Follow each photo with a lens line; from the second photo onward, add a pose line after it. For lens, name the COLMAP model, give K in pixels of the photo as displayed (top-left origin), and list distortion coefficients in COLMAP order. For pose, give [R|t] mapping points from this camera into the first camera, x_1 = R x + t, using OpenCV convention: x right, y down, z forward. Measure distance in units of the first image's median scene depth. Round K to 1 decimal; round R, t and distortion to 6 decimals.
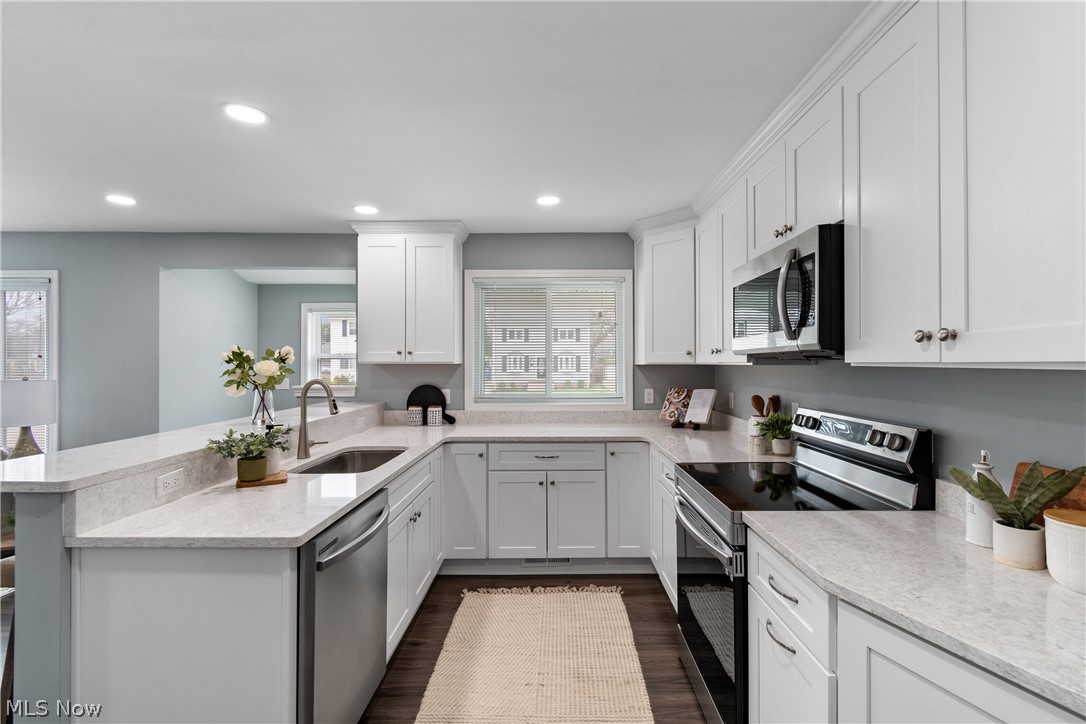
lens RADIAL K [[484.5, 0, 552.4], [0, 484.5, 361.6], [0, 0, 1]] dist [0.005889, -0.003664]
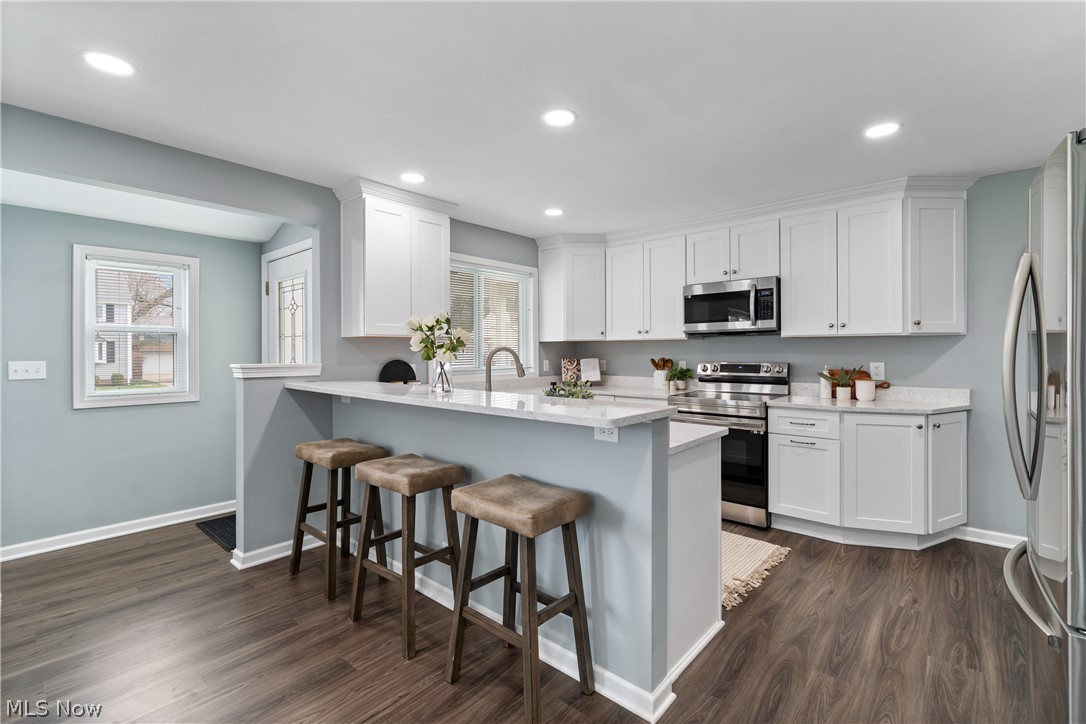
lens RADIAL K [[484.5, 0, 556.0], [0, 484.5, 353.0], [0, 0, 1]] dist [0.005889, -0.003664]
pose [[0.644028, -0.006433, 0.764975, -0.884191], [0.002360, 0.999977, 0.006422, 0.031252], [-0.764998, -0.002330, 0.644028, 0.139440]]
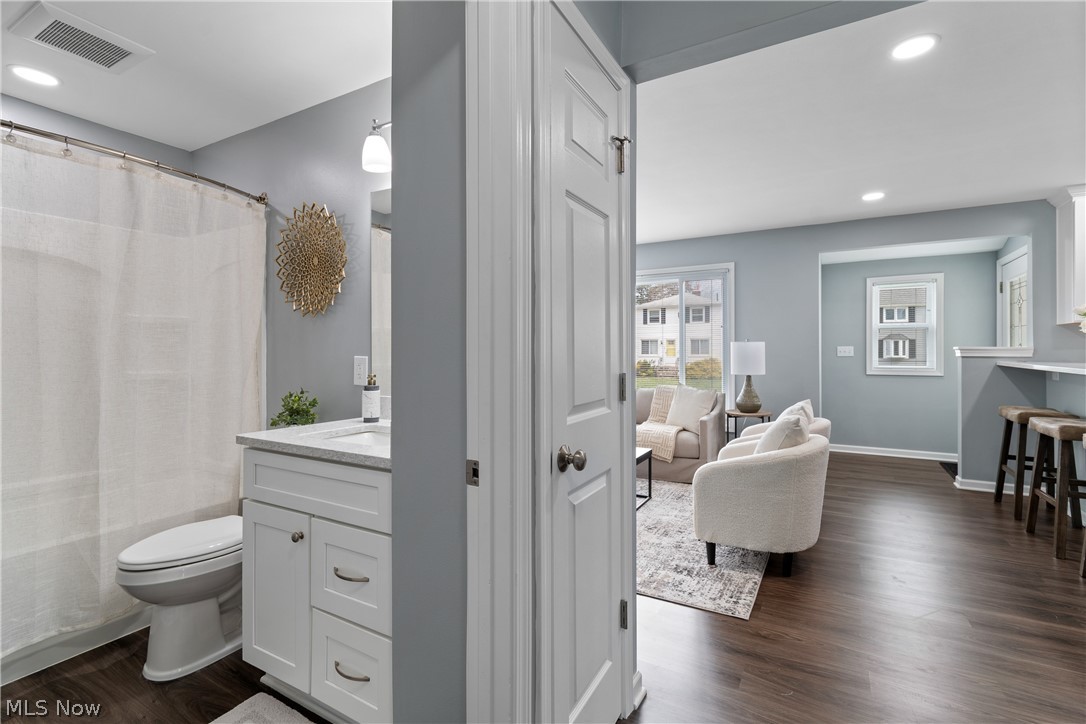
lens RADIAL K [[484.5, 0, 554.3], [0, 484.5, 352.7], [0, 0, 1]] dist [0.005889, -0.003664]
pose [[0.872254, -0.002587, -0.489047, -0.883341], [0.005736, 0.999971, 0.004940, 0.058385], [0.489020, -0.007113, 0.872244, -0.467526]]
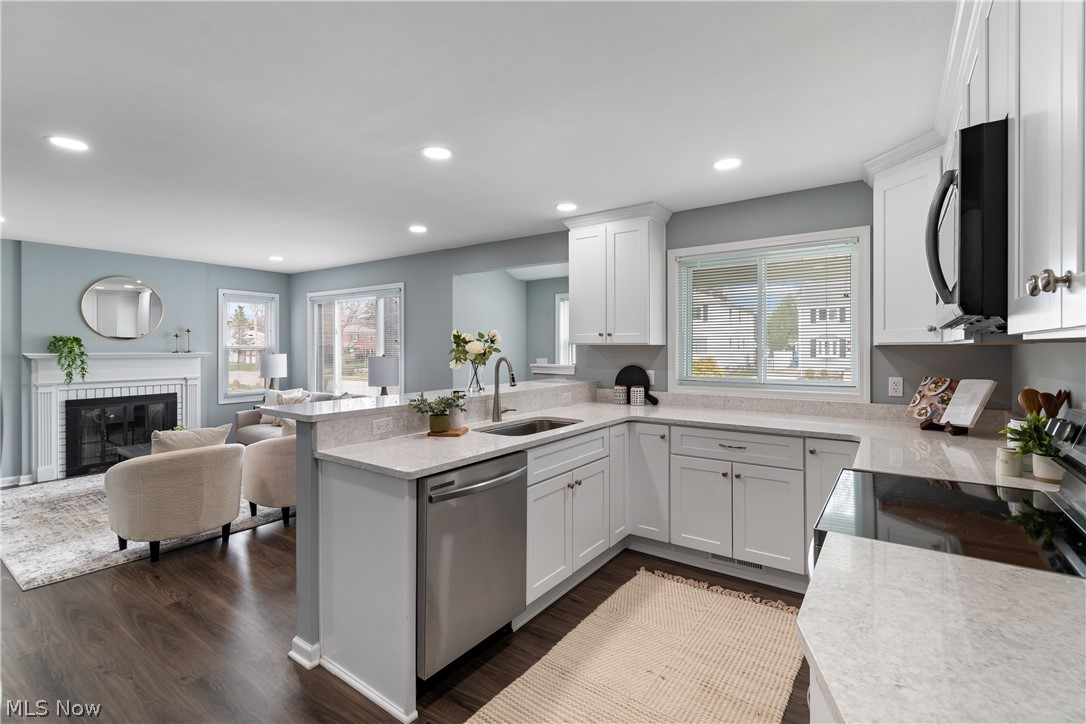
lens RADIAL K [[484.5, 0, 552.9], [0, 484.5, 348.9], [0, 0, 1]] dist [0.005889, -0.003664]
pose [[0.819760, 0.001784, -0.572704, 0.215742], [0.000986, 0.999989, 0.004528, 0.008256], [0.572706, -0.004277, 0.819749, 0.058115]]
